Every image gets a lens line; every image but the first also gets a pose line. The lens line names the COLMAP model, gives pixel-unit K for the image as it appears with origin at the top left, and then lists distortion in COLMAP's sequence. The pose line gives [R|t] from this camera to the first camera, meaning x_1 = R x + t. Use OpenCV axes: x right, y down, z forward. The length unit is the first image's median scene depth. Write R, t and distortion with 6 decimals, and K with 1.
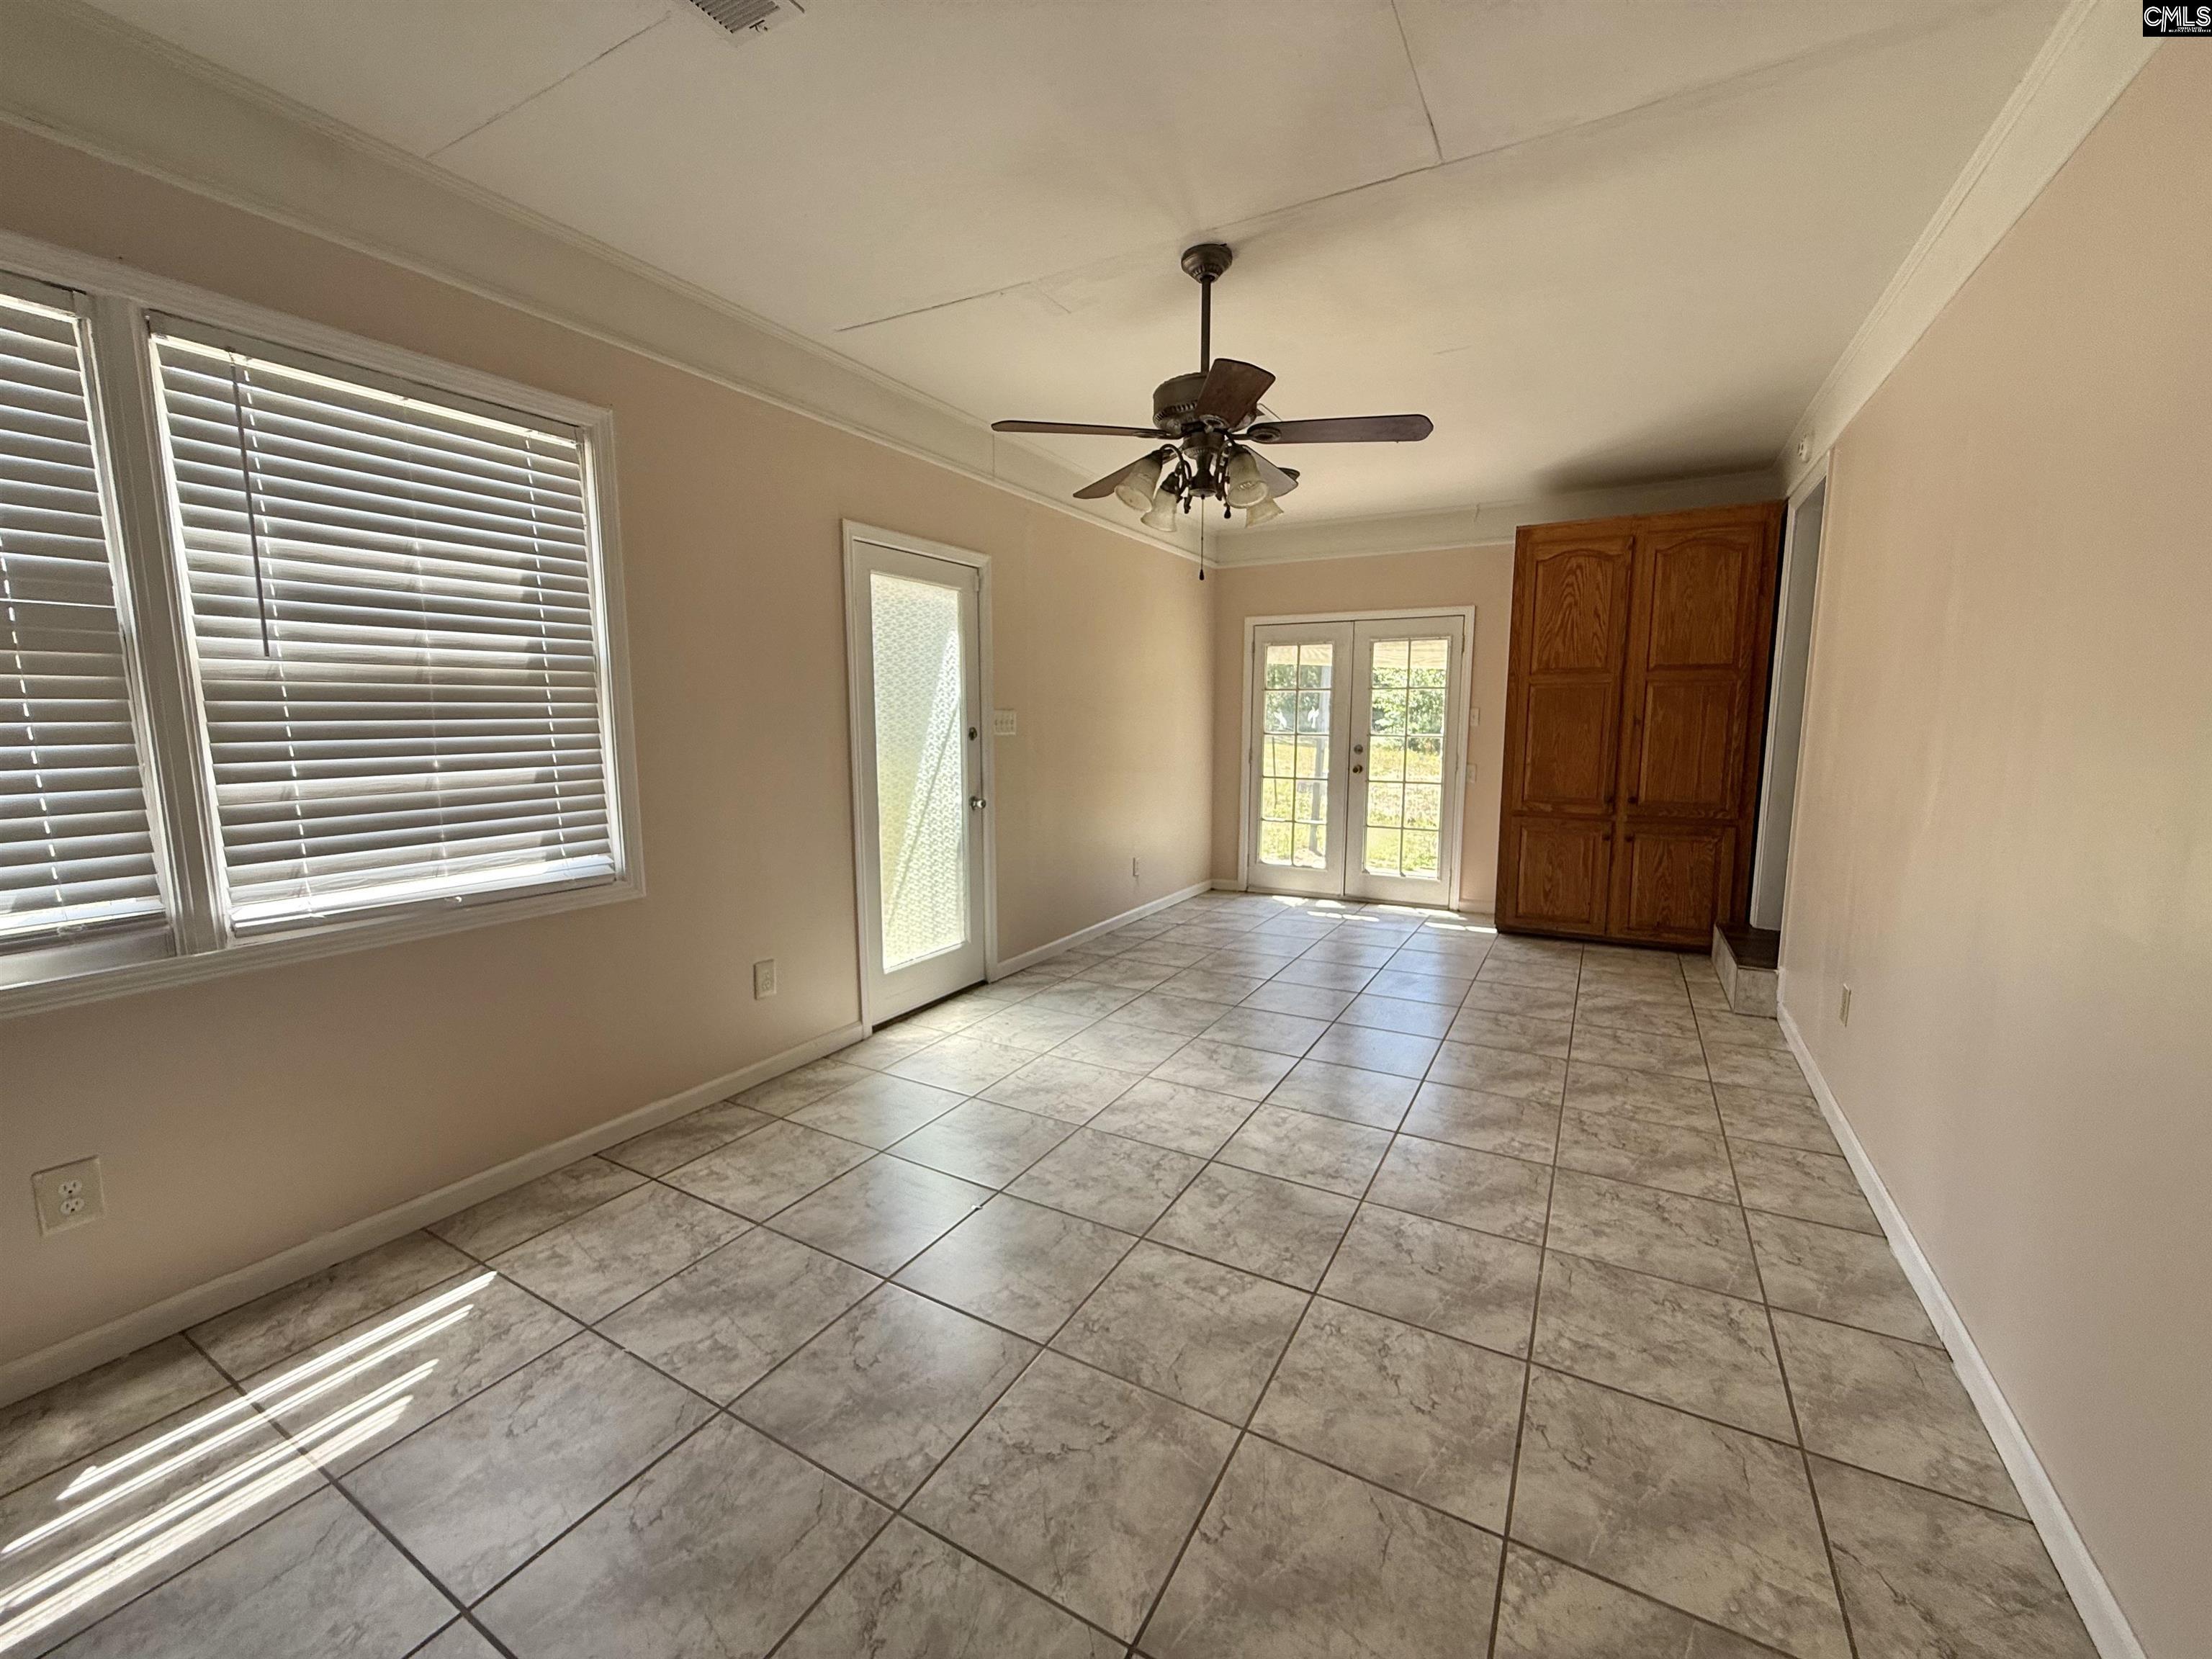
lens RADIAL K [[887.1, 0, 1107.5], [0, 887.1, 829.6], [0, 0, 1]] dist [-0.002007, -0.000040]
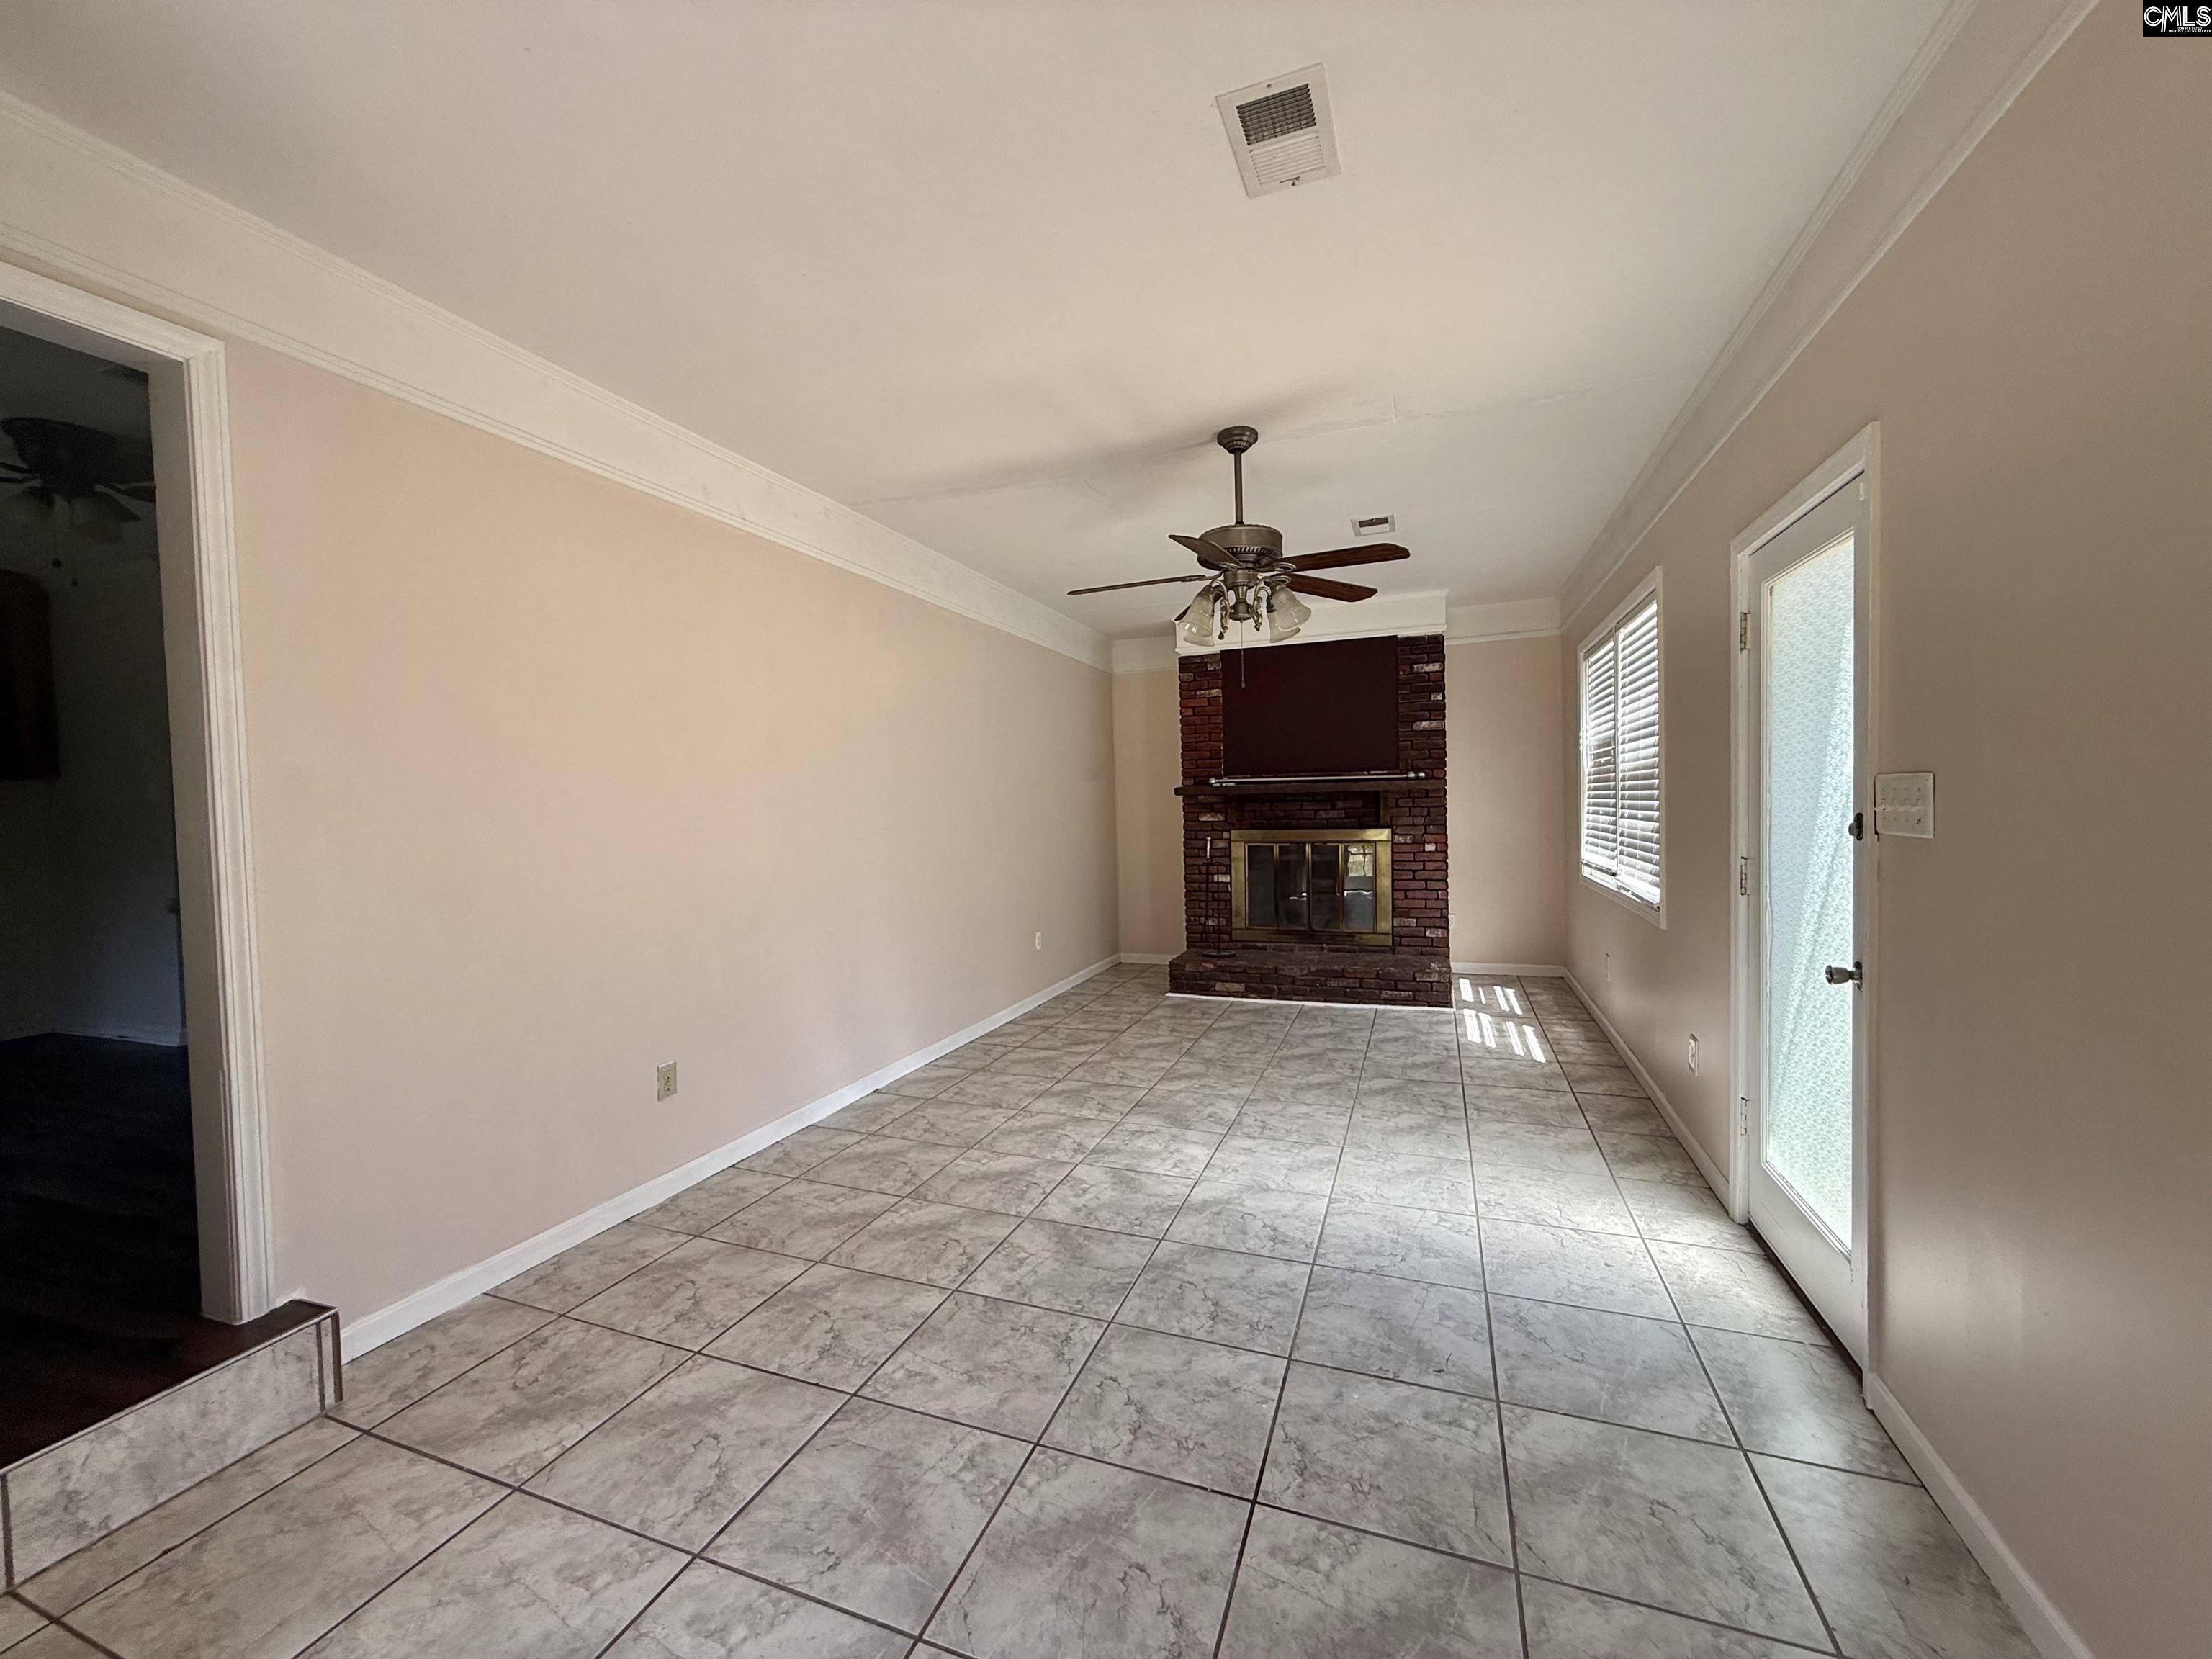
lens RADIAL K [[887.1, 0, 1097.1], [0, 887.1, 828.5], [0, 0, 1]] dist [-0.002007, -0.000040]
pose [[-0.987850, 0.030444, -0.152401, 0.496713], [0.005740, 0.987103, 0.159981, -0.290510], [0.155306, 0.157162, -0.975285, 2.196311]]
